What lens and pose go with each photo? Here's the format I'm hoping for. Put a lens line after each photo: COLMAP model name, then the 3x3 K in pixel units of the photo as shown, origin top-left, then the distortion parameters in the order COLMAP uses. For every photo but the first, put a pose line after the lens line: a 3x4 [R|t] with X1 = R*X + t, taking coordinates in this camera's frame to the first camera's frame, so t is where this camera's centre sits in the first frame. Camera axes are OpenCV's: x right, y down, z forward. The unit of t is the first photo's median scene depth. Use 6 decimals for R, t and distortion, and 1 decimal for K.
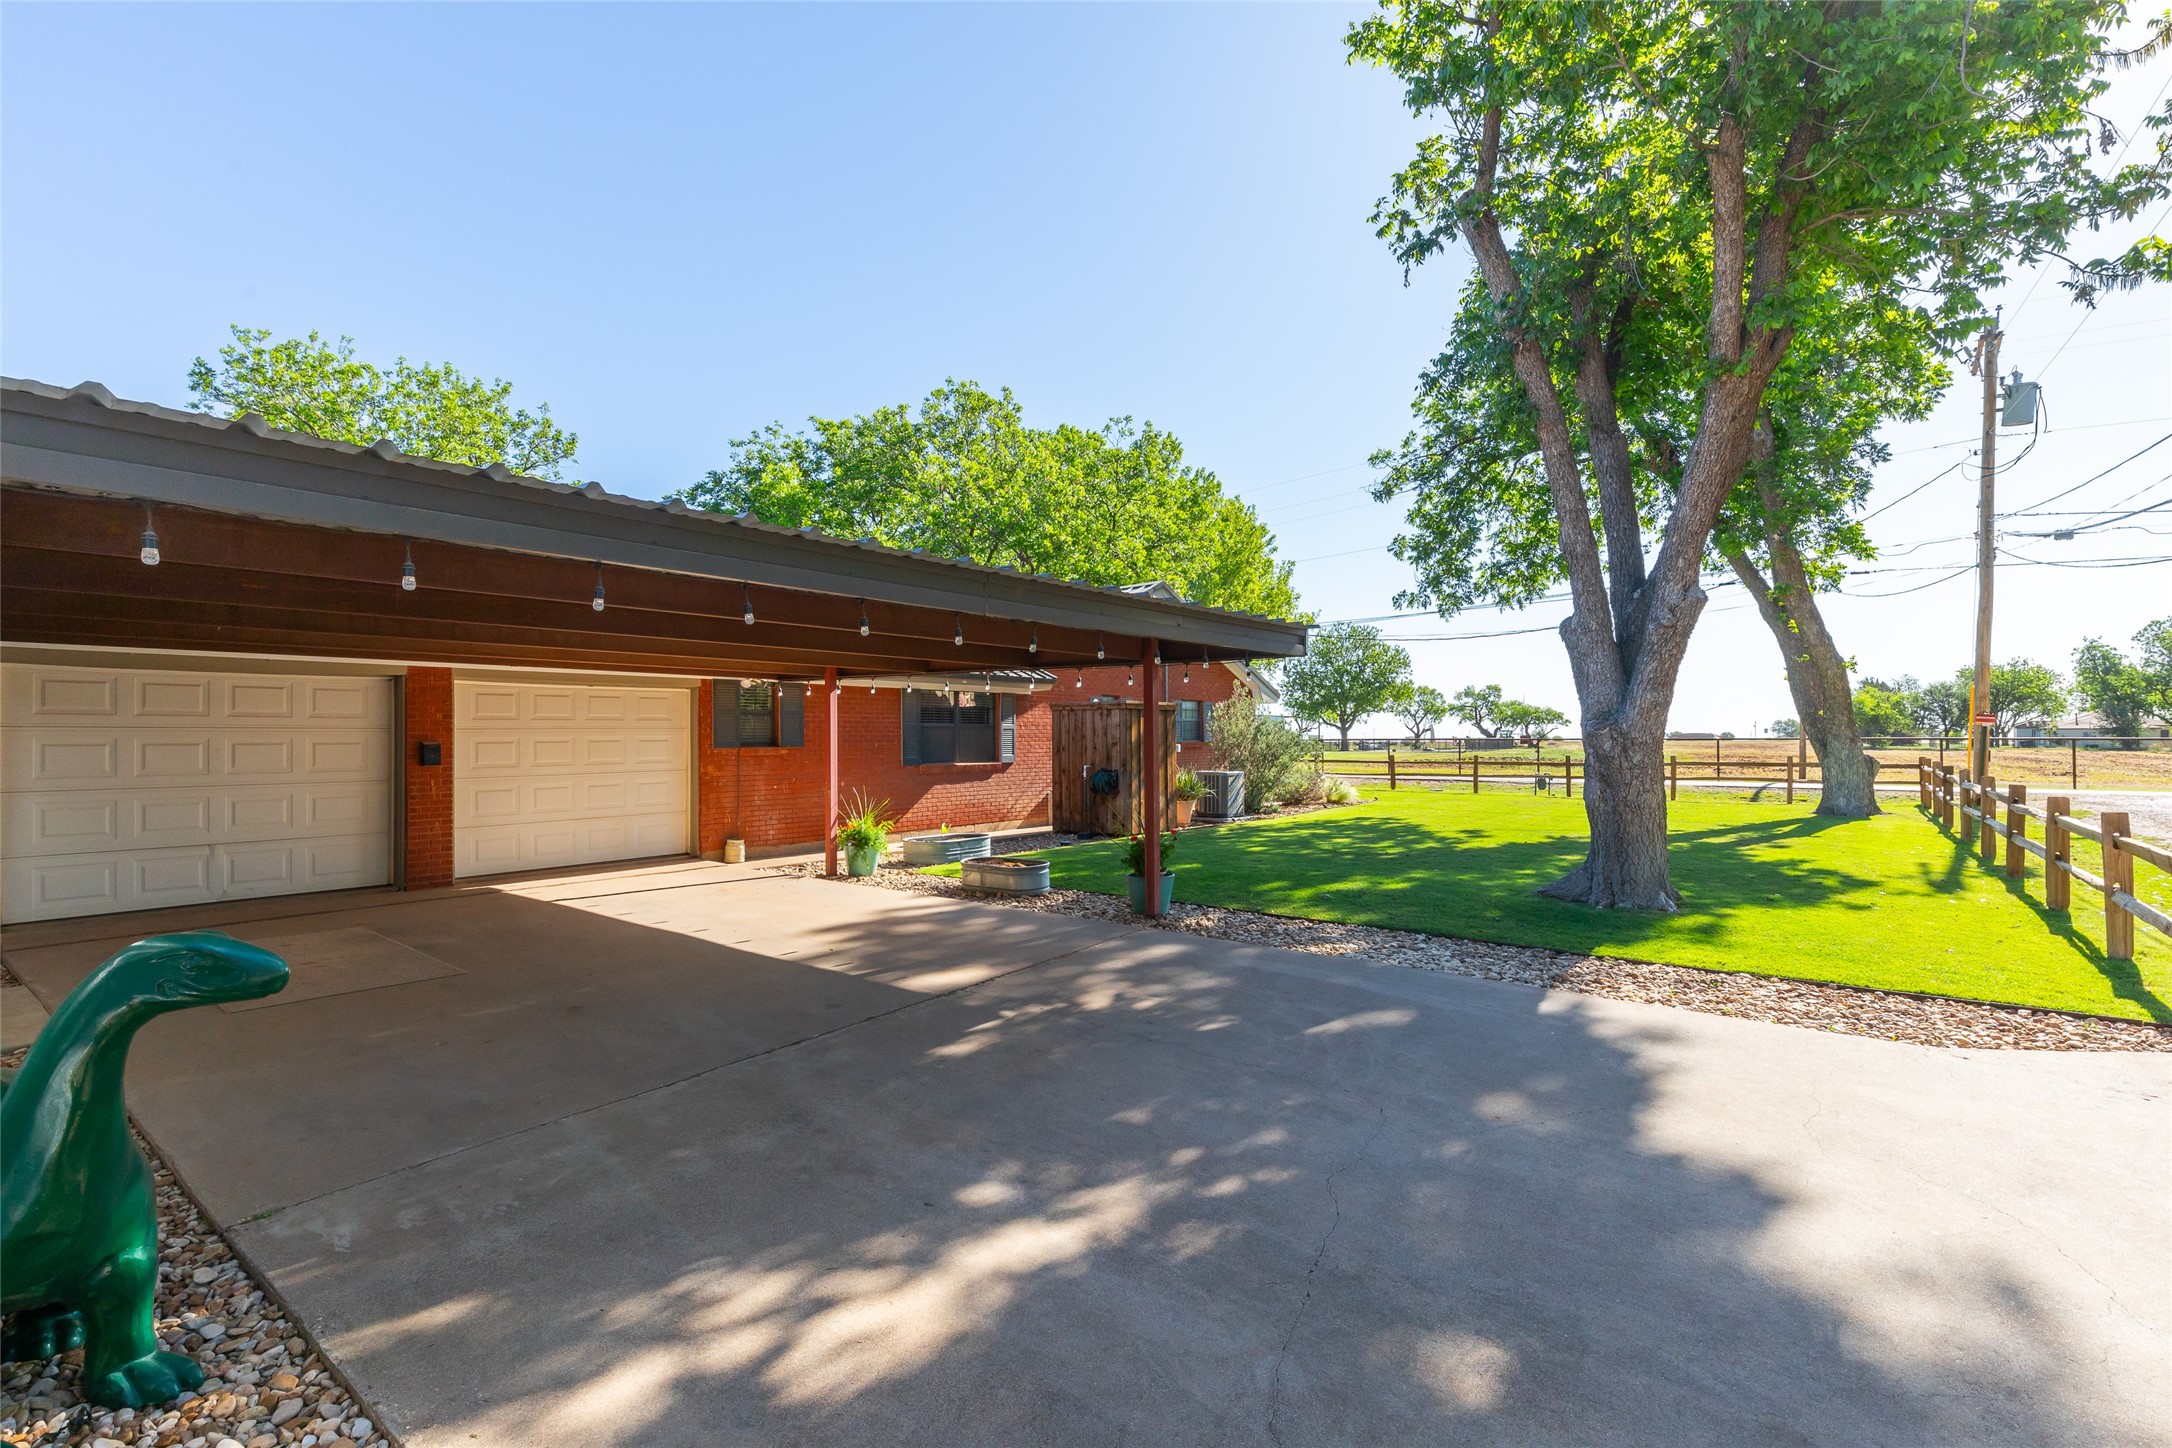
lens RADIAL K [[988.9, 0, 1093.6], [0, 988.9, 733.1], [0, 0, 1]] dist [0.001418, -0.001161]
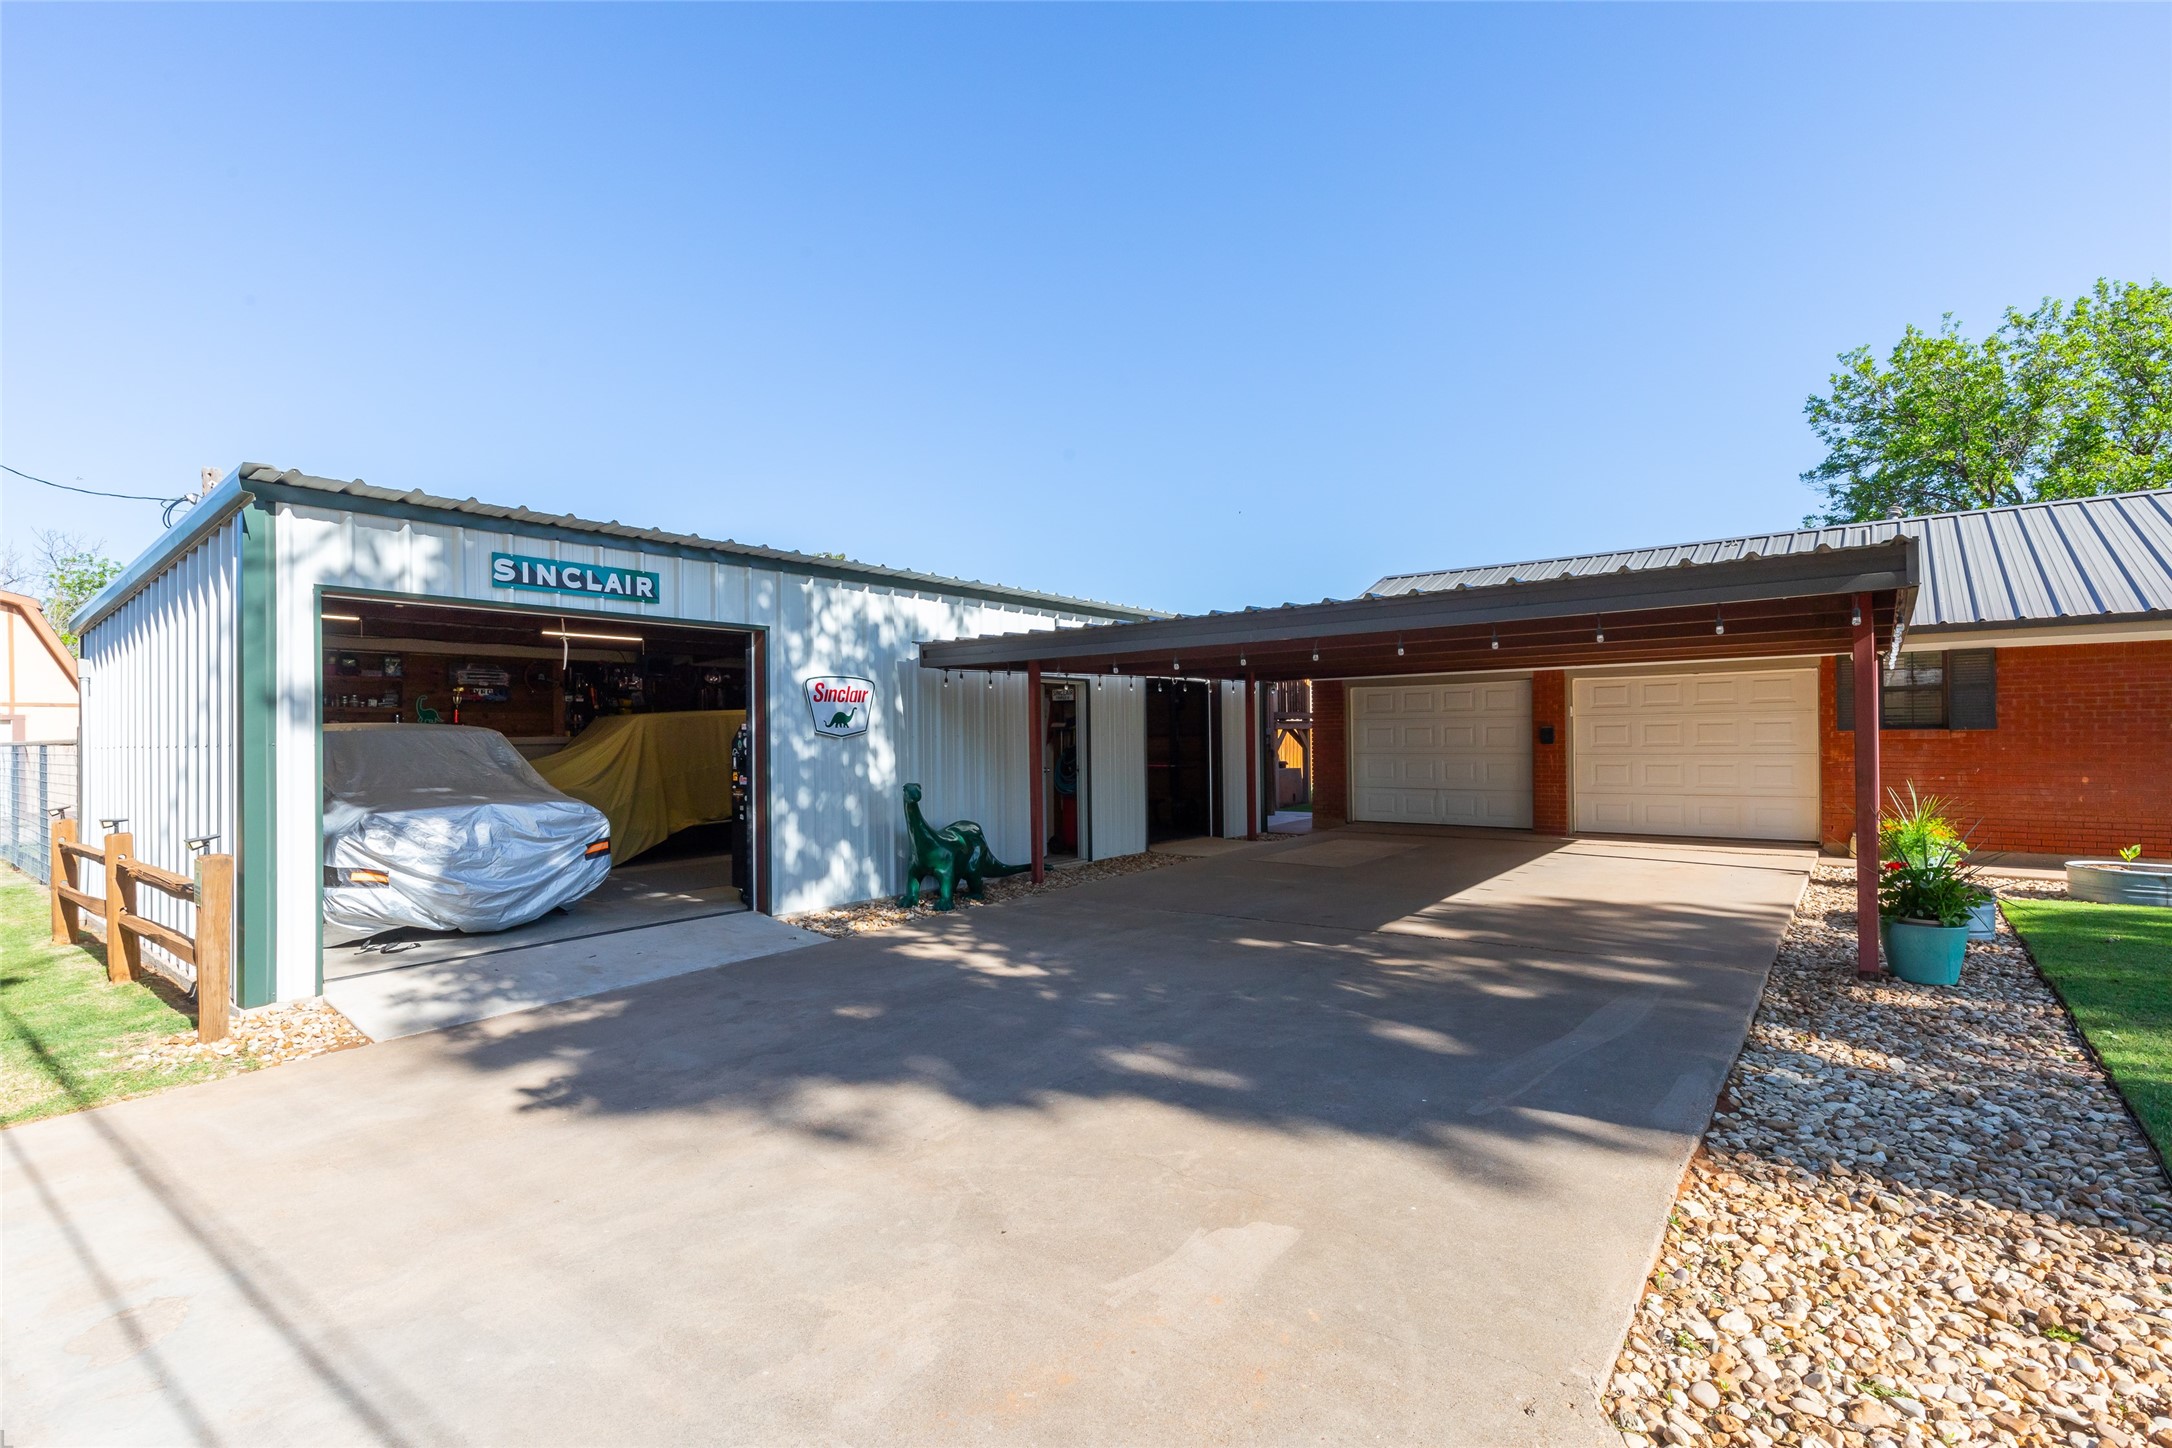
lens RADIAL K [[988.9, 0, 1093.1], [0, 988.9, 724.4], [0, 0, 1]] dist [0.001418, -0.001161]
pose [[-0.024193, -0.004520, -0.999697, 0.648975], [0.018304, 0.999820, -0.004964, 0.001743], [0.999540, -0.018419, -0.024105, 0.394466]]
